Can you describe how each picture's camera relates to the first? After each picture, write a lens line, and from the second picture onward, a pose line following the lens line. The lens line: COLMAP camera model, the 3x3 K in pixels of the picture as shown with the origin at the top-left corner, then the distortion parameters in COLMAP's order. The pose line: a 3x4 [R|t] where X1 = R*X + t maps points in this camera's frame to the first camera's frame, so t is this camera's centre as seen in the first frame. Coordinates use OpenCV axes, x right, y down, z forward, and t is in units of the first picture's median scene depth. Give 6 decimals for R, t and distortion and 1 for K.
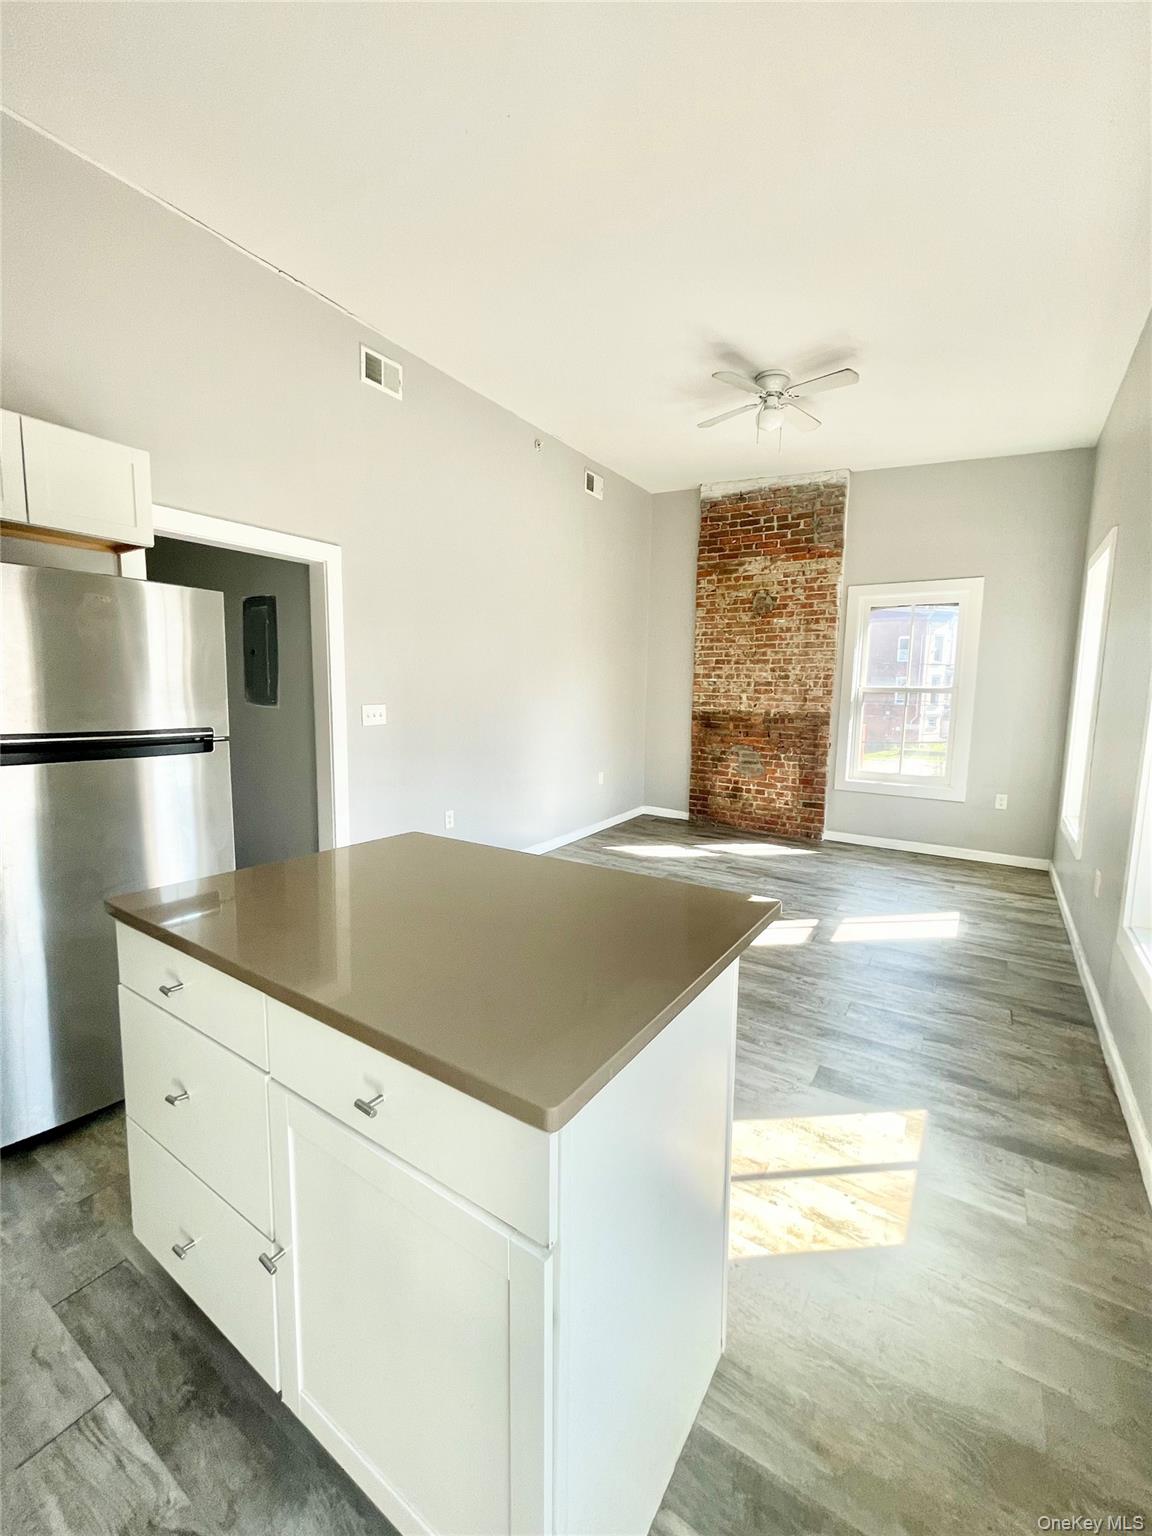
lens RADIAL K [[622.3, 0, 575.2], [0, 622.3, 756.3], [0, 0, 1]] dist [-0.002371, 0.000082]
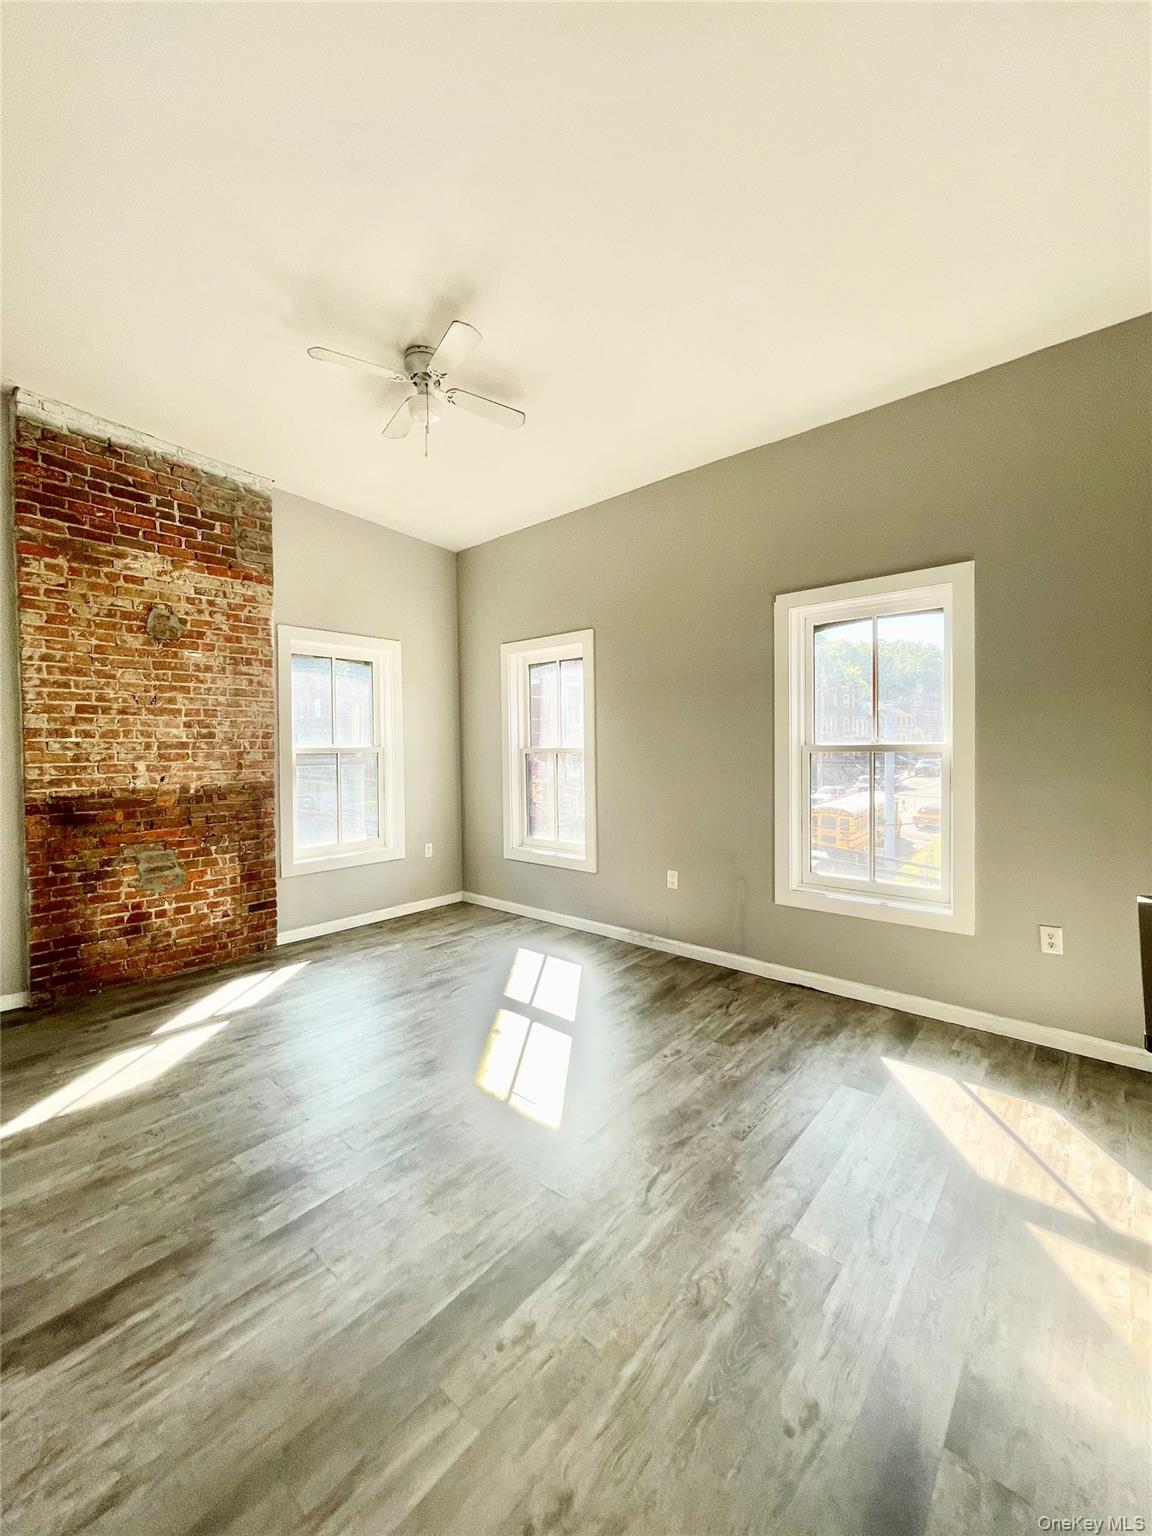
lens RADIAL K [[622.3, 0, 575.2], [0, 622.3, 756.3], [0, 0, 1]] dist [-0.002371, 0.000082]
pose [[0.132451, -0.029690, 0.990745, -0.298675], [0.123989, 0.992196, 0.013158, -0.061925], [-0.983404, 0.121099, 0.135098, 0.500136]]
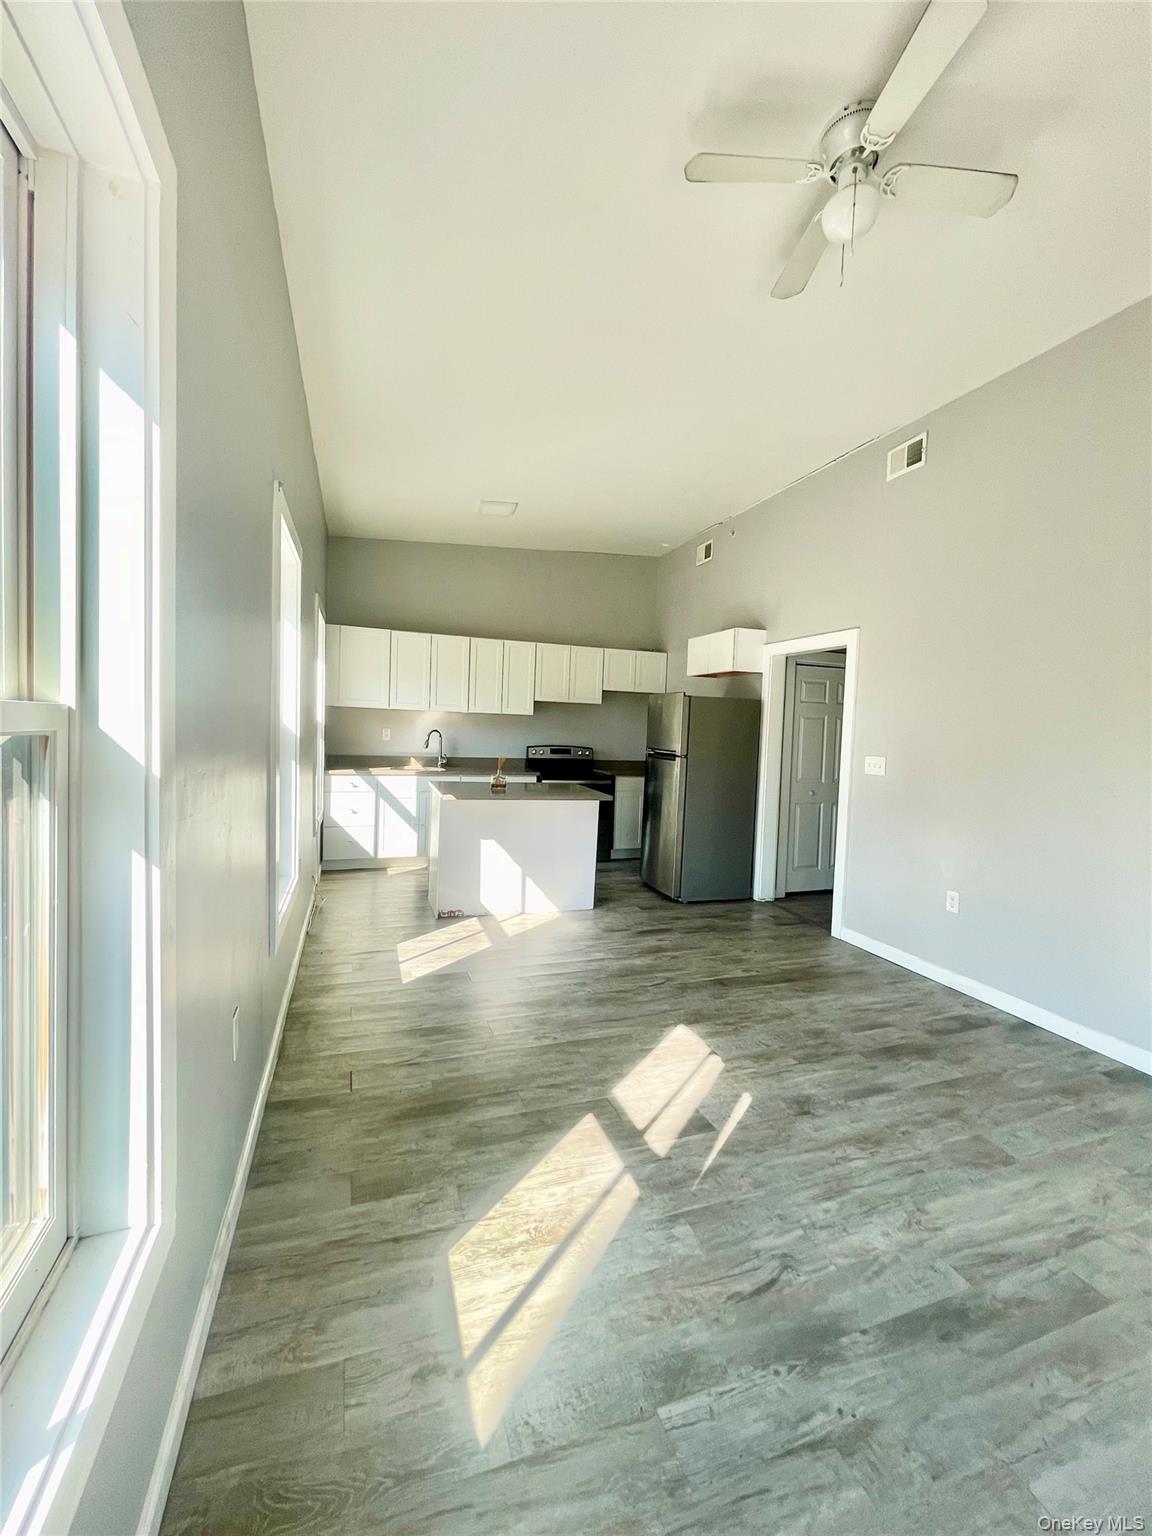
lens RADIAL K [[622.3, 0, 575.2], [0, 622.3, 756.3], [0, 0, 1]] dist [-0.002371, 0.000082]
pose [[-0.600290, 0.004524, -0.799770, 0.563862], [-0.131678, 0.985779, 0.104410, -0.081484], [0.788868, 0.167988, -0.591157, 0.786469]]
